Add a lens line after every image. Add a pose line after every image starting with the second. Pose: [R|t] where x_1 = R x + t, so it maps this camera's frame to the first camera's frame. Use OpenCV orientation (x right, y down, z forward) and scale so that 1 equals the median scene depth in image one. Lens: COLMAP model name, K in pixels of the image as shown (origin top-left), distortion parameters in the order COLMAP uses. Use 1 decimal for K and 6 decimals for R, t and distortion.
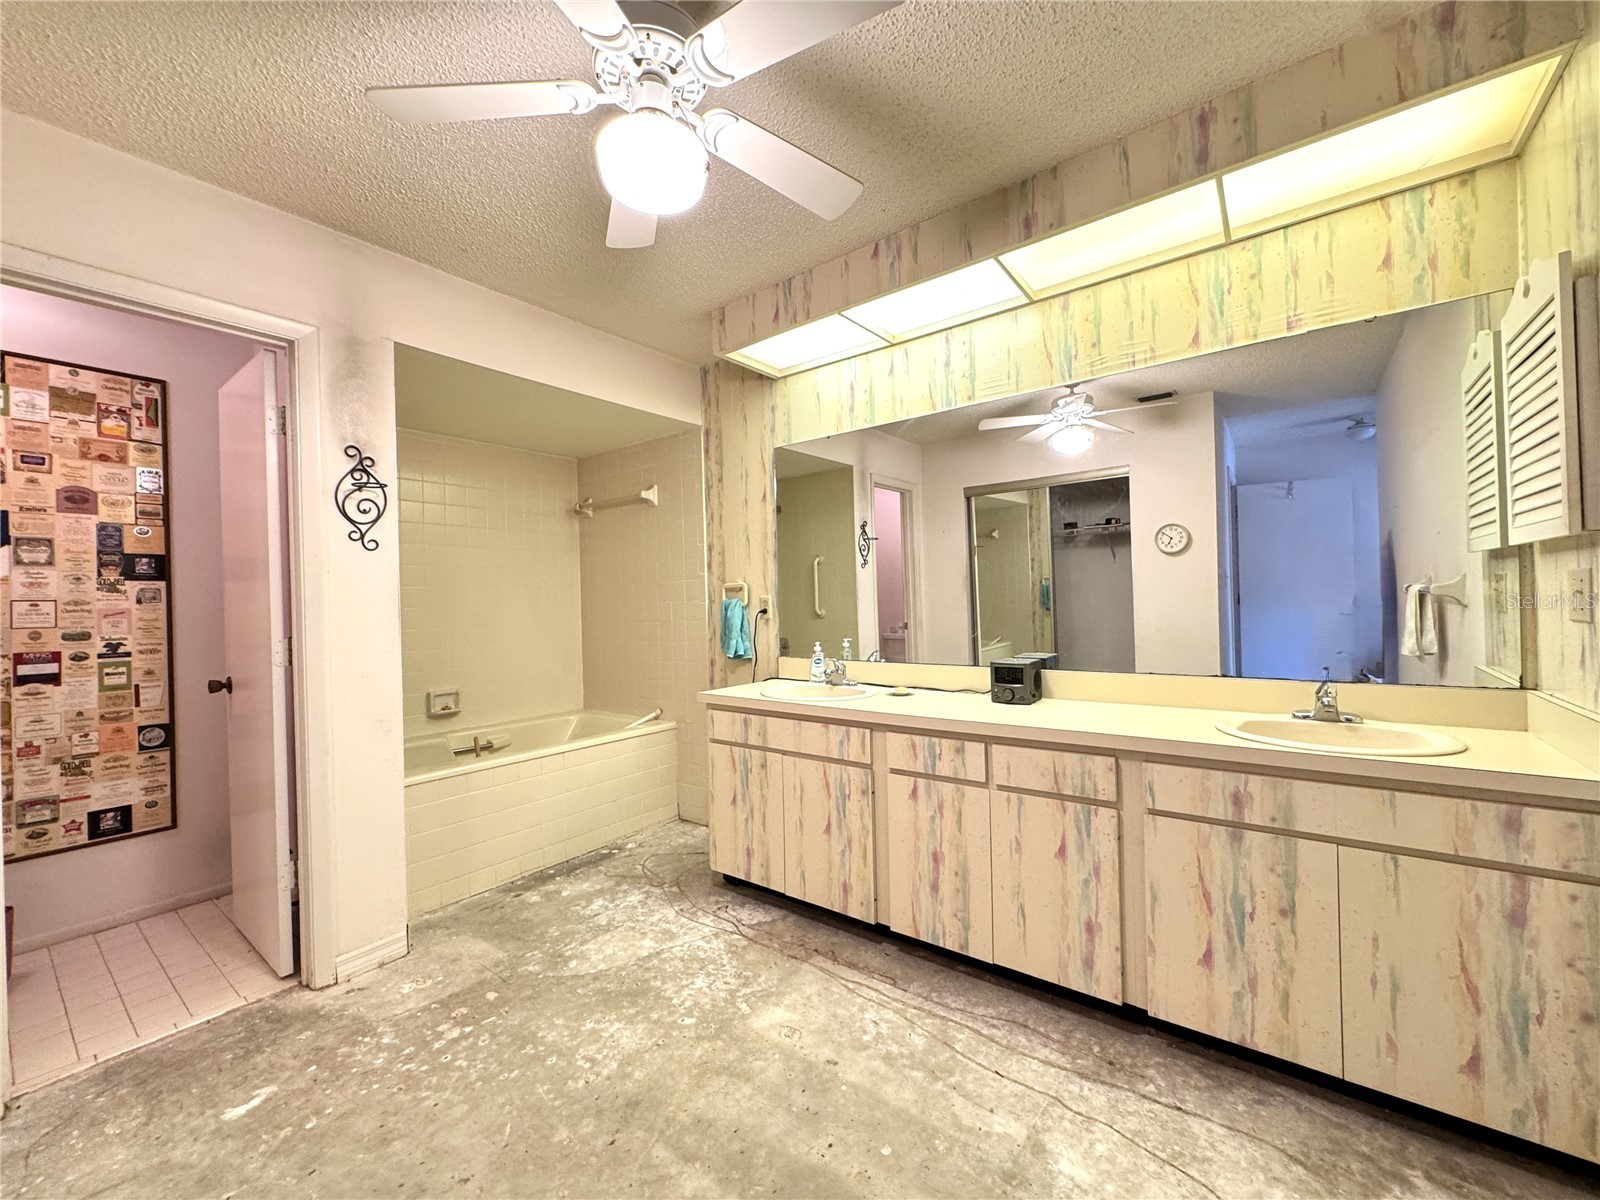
lens RADIAL K [[639.9, 0, 799.0], [0, 639.9, 599.9], [0, 0, 1]] dist [-0.003256, 0.000512]
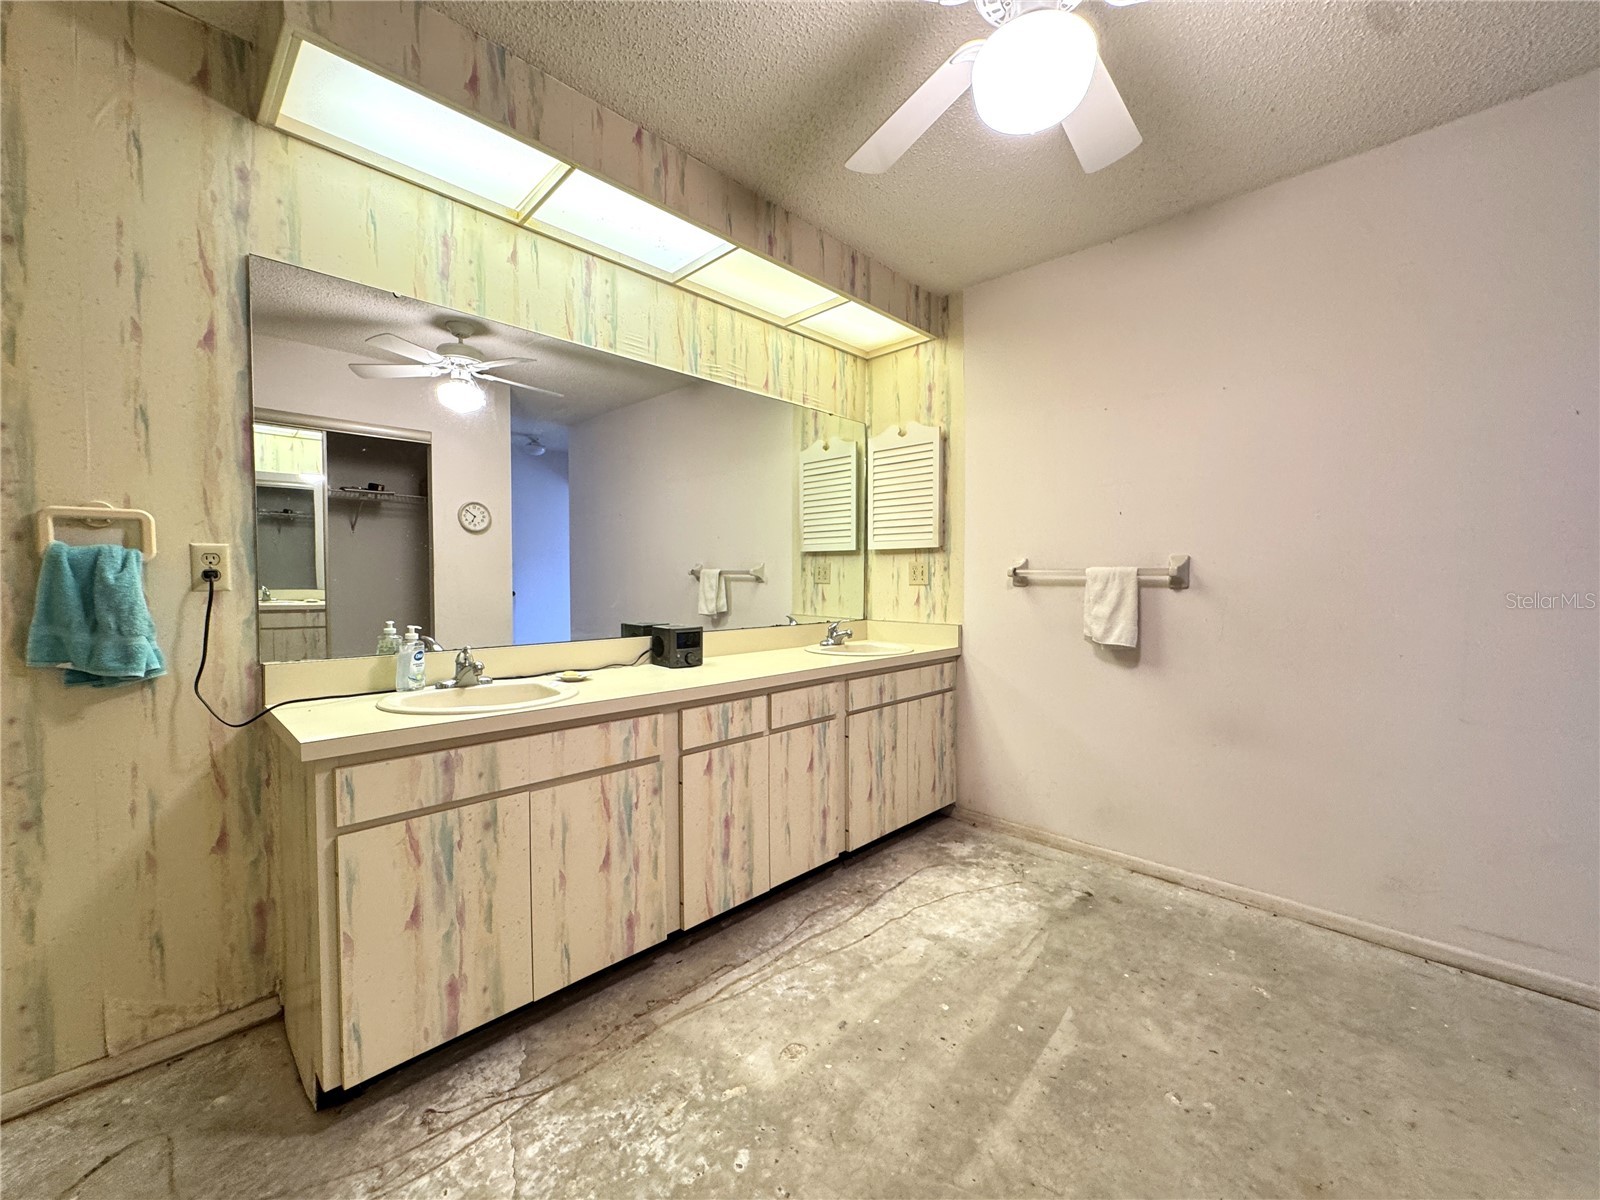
lens RADIAL K [[639.9, 0, 800.1], [0, 639.9, 598.2], [0, 0, 1]] dist [-0.003256, 0.000512]
pose [[0.117354, -0.006237, 0.993071, -0.779994], [-0.005556, 0.999961, 0.006937, 0.048177], [-0.993075, -0.006331, 0.117314, 0.797460]]
